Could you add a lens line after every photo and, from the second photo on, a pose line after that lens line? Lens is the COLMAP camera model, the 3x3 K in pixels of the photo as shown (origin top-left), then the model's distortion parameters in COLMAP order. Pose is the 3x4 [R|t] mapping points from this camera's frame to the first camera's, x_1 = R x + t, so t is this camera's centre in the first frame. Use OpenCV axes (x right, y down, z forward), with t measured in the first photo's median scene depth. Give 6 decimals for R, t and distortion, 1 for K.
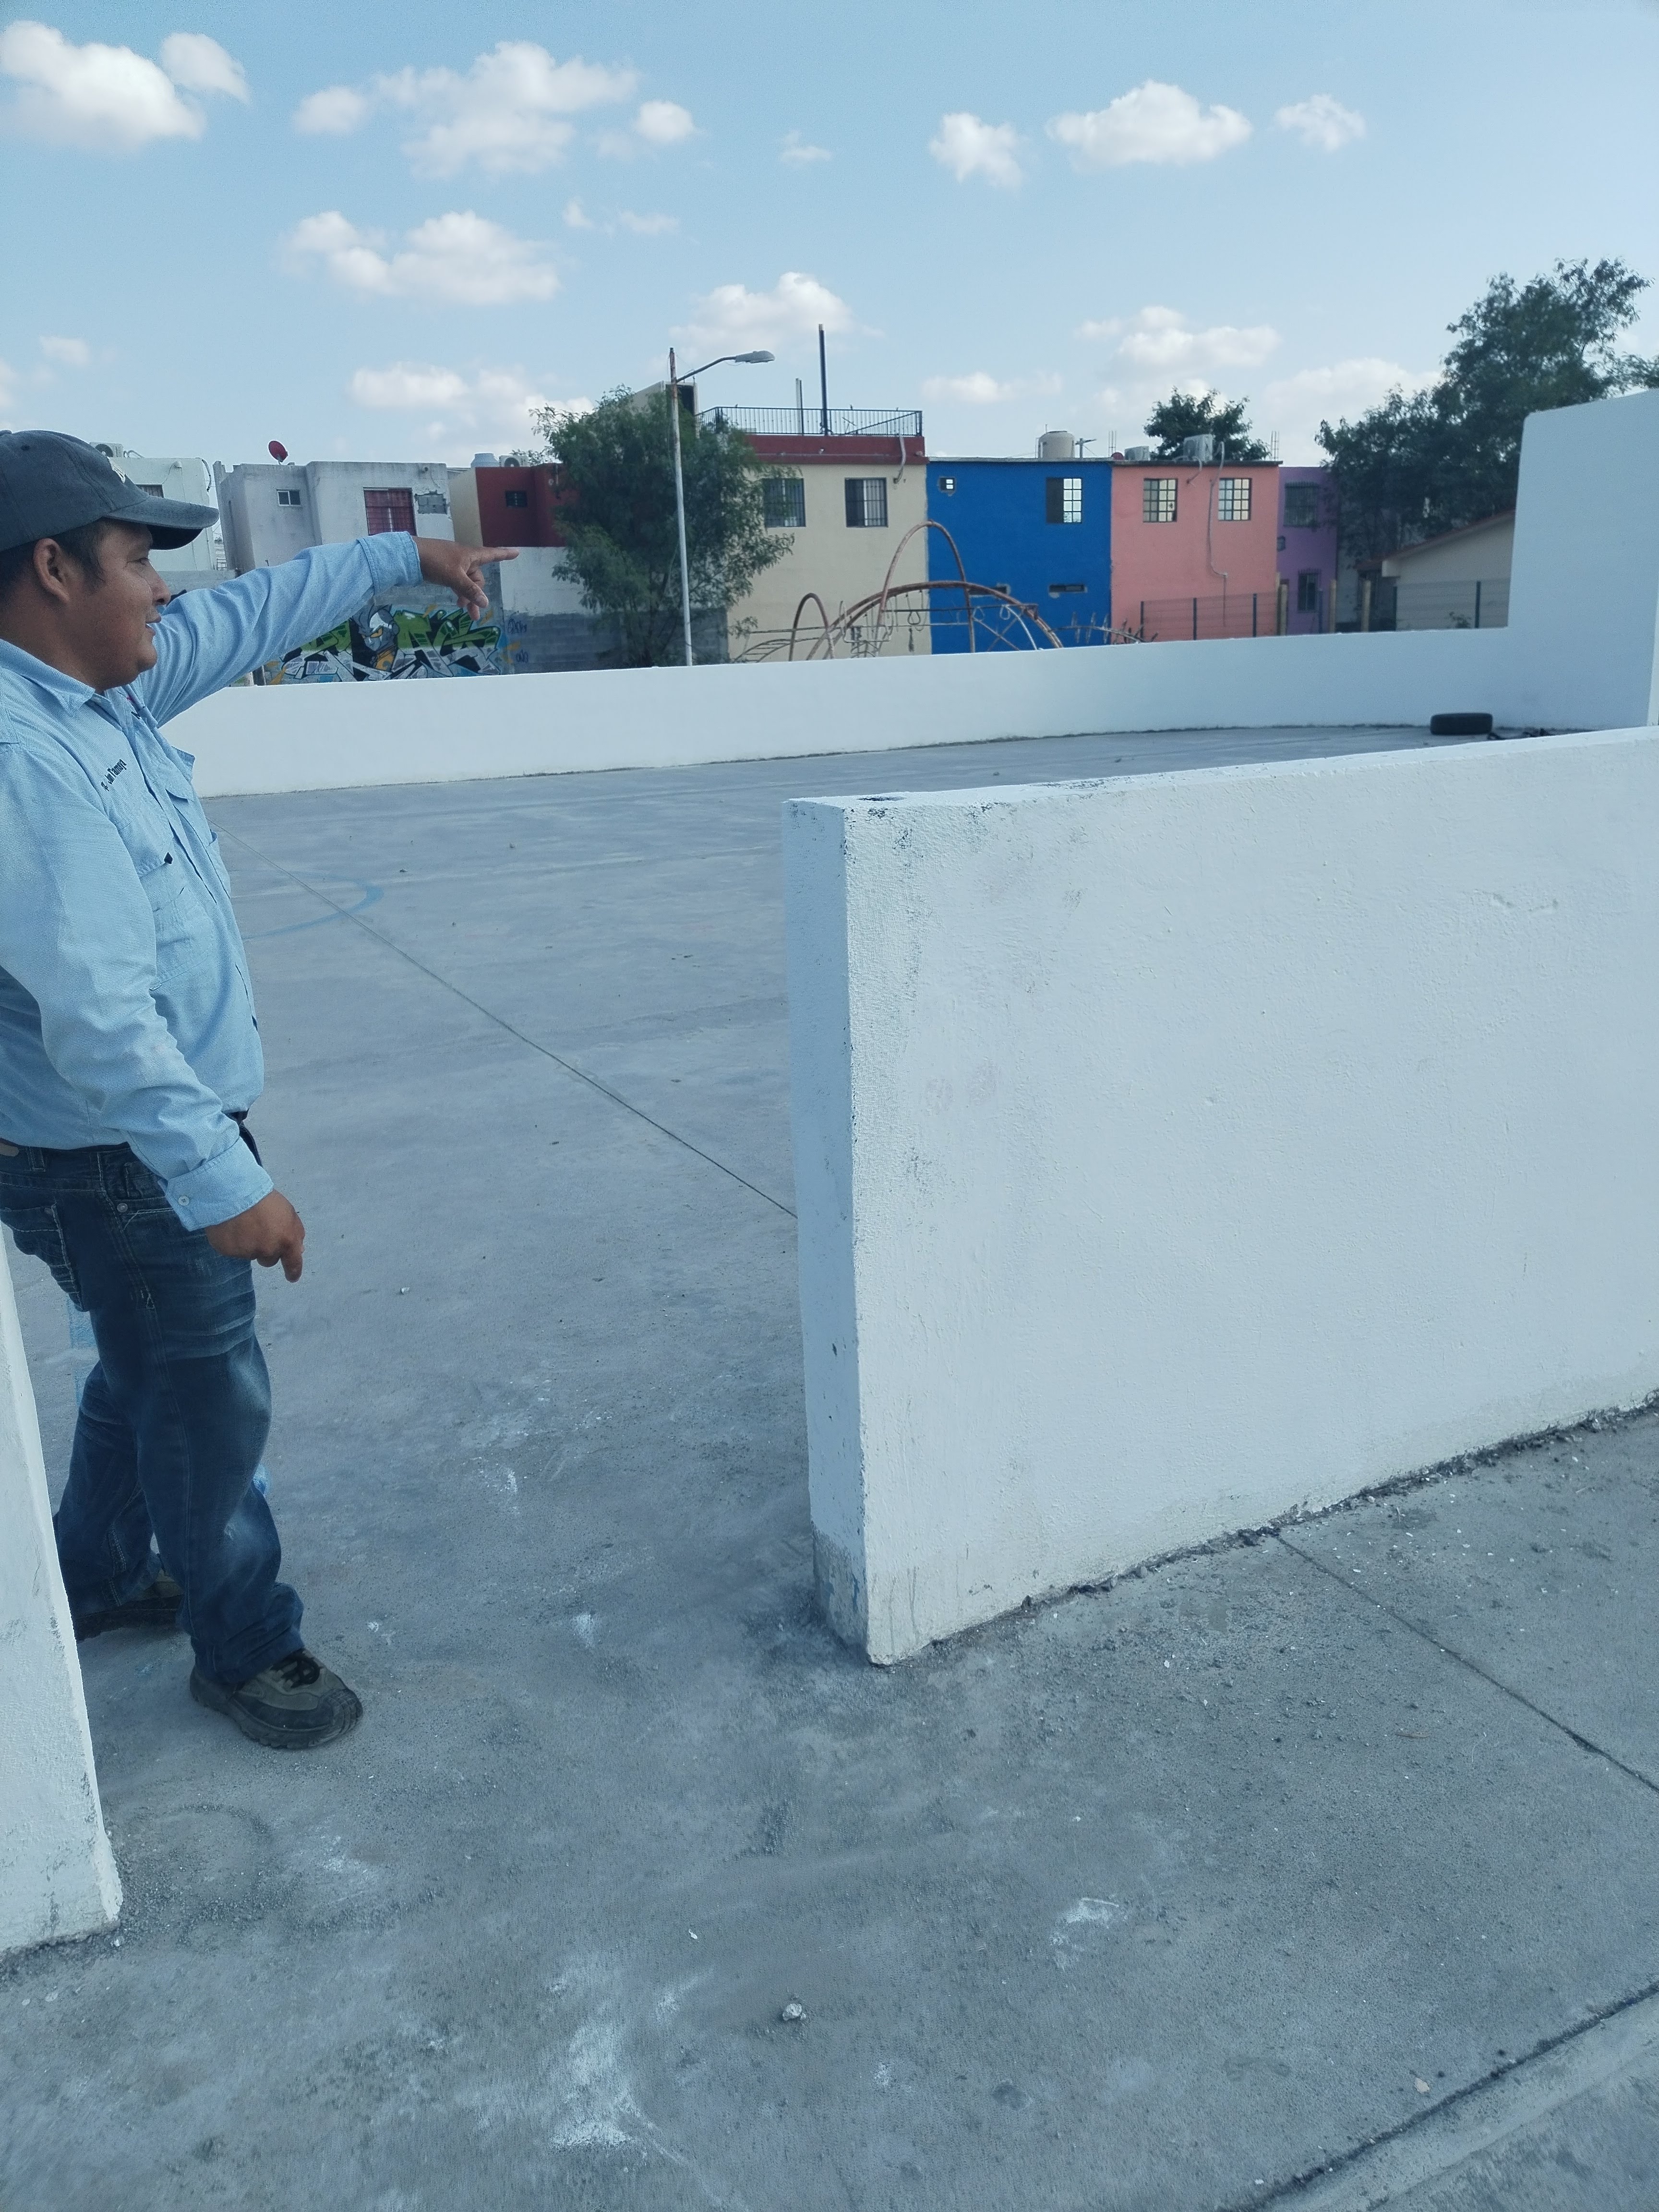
lens RADIAL K [[1664.6, 0, 829.5], [0, 1664.6, 1106.0], [0, 0, 1]] dist [0.071783, -0.050115]
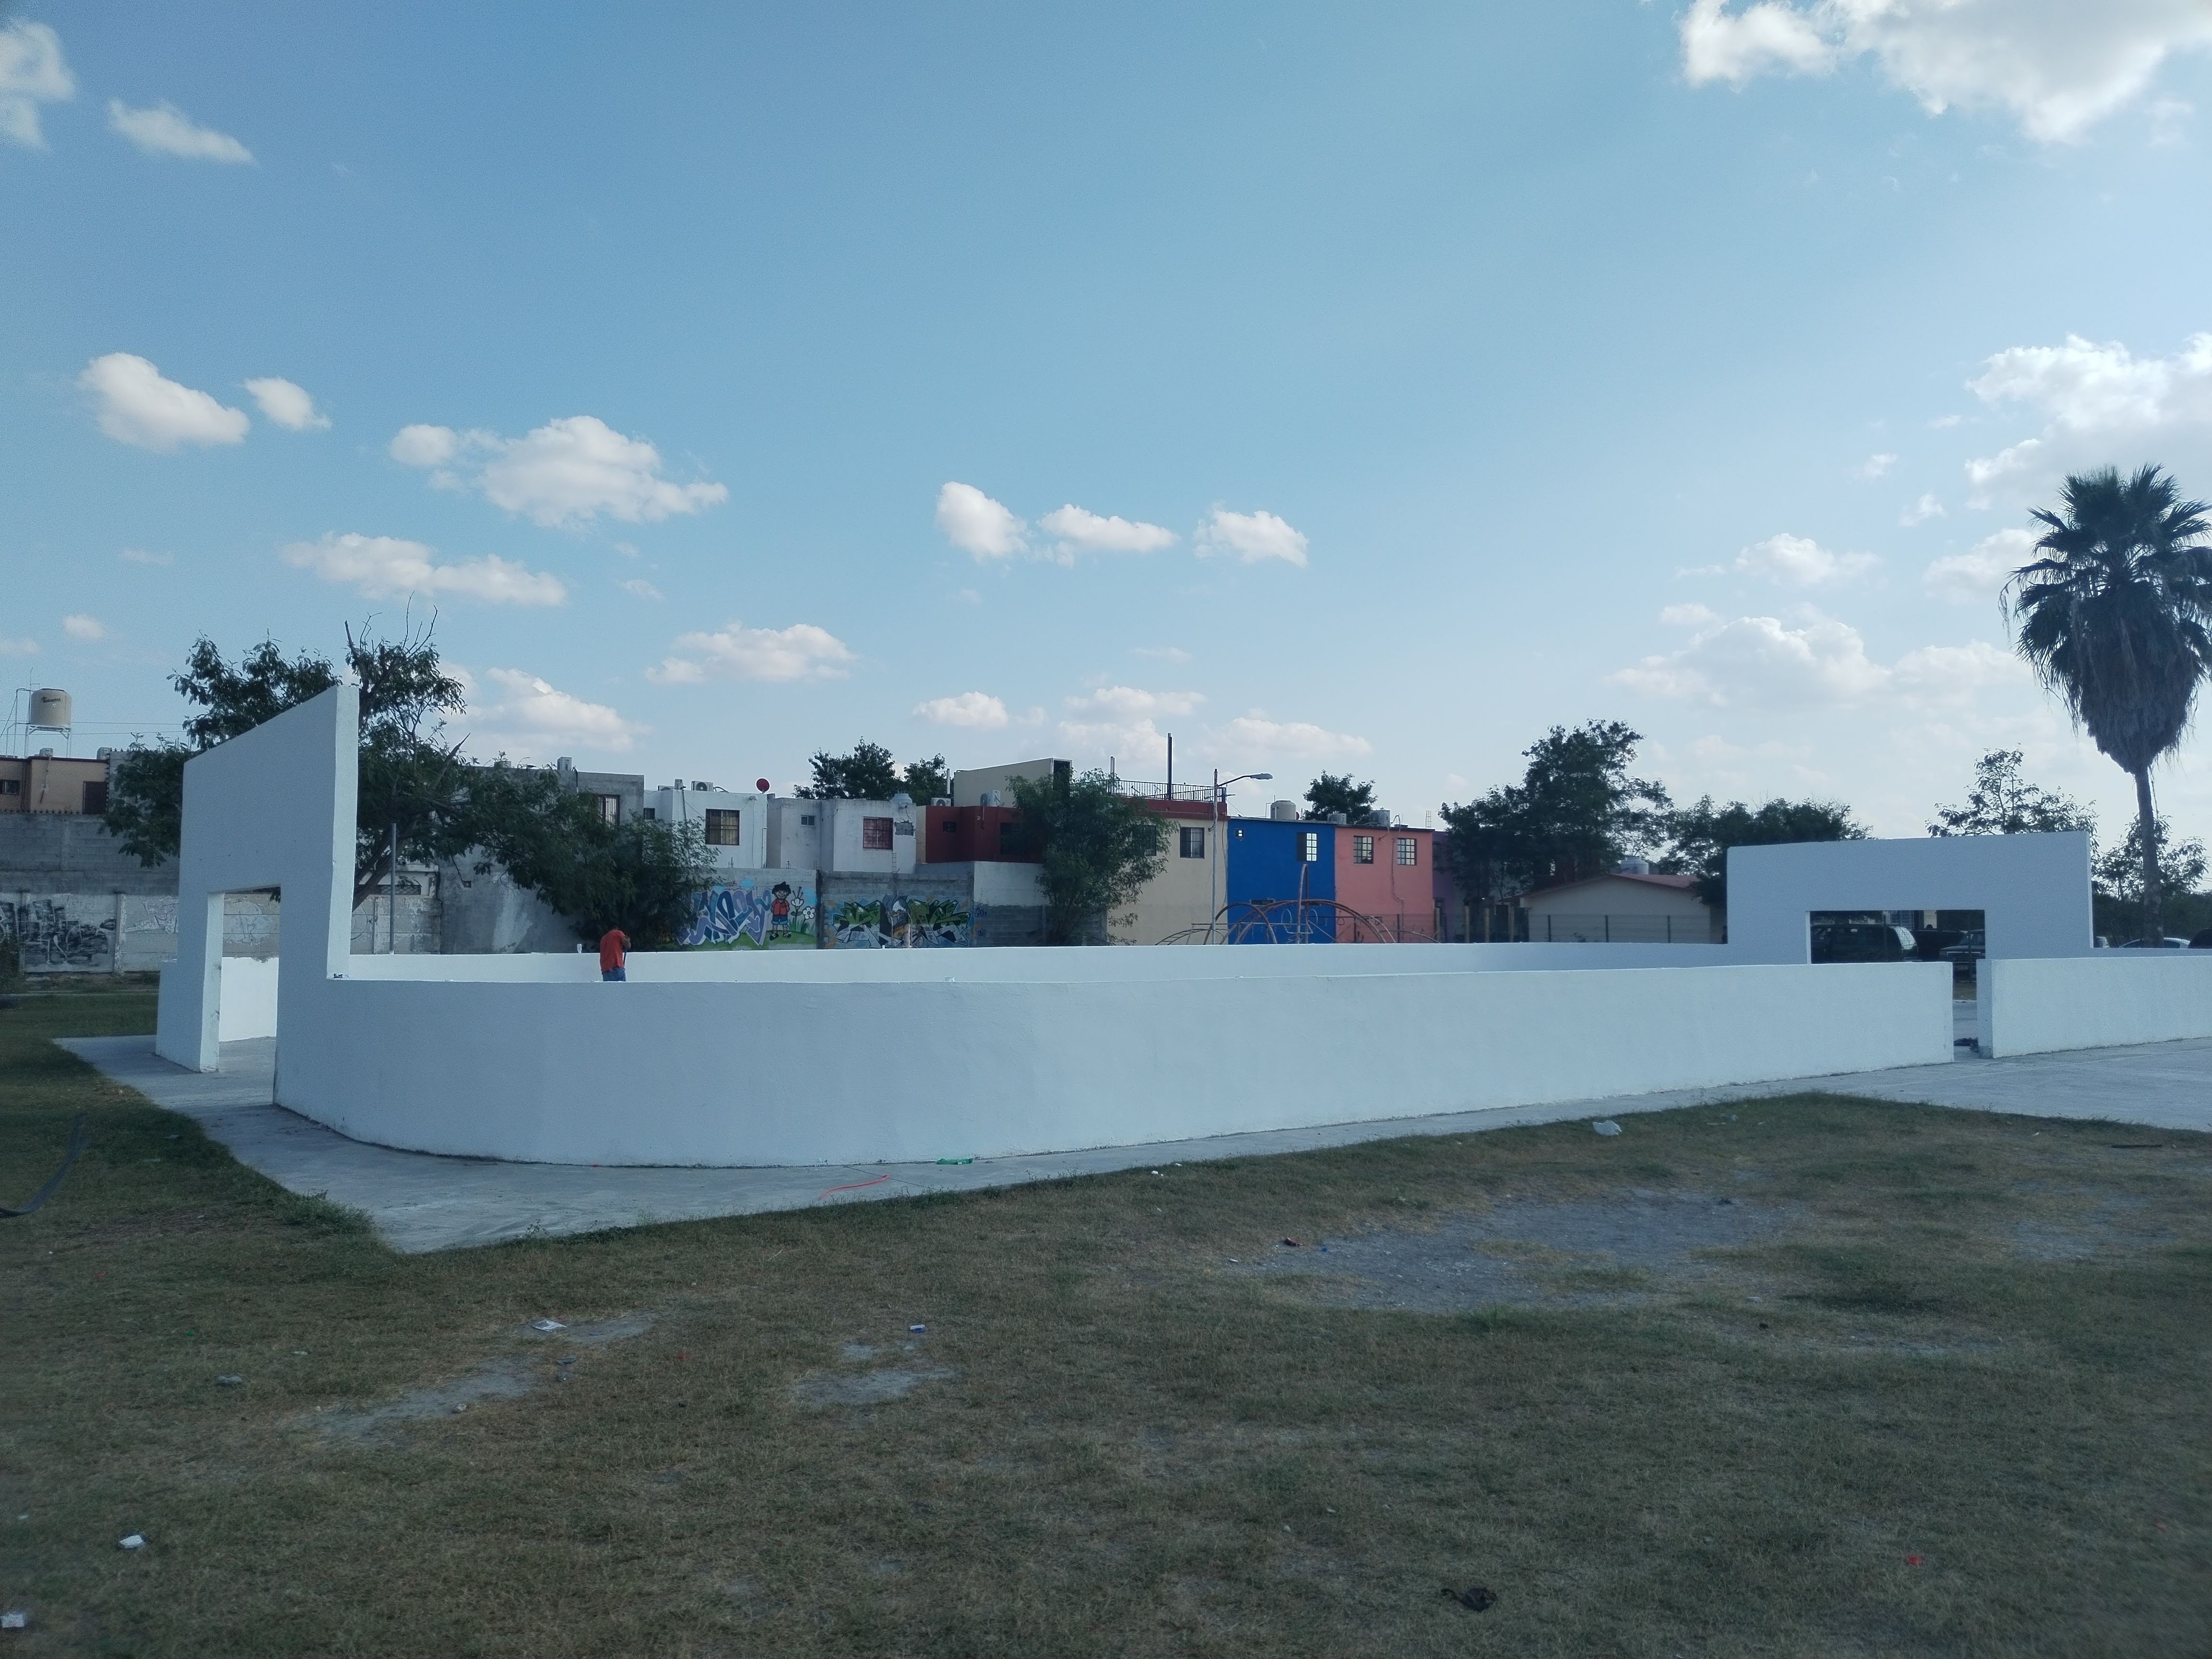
lens RADIAL K [[1664.6, 0, 1106.0], [0, 1664.6, 829.5], [0, 0, 1]] dist [0.071783, -0.050115]
pose [[0.981343, 0.055580, 0.184058, -0.308703], [0.007285, 0.945870, -0.324465, 0.100302], [-0.192128, 0.319752, 0.927817, -0.334076]]
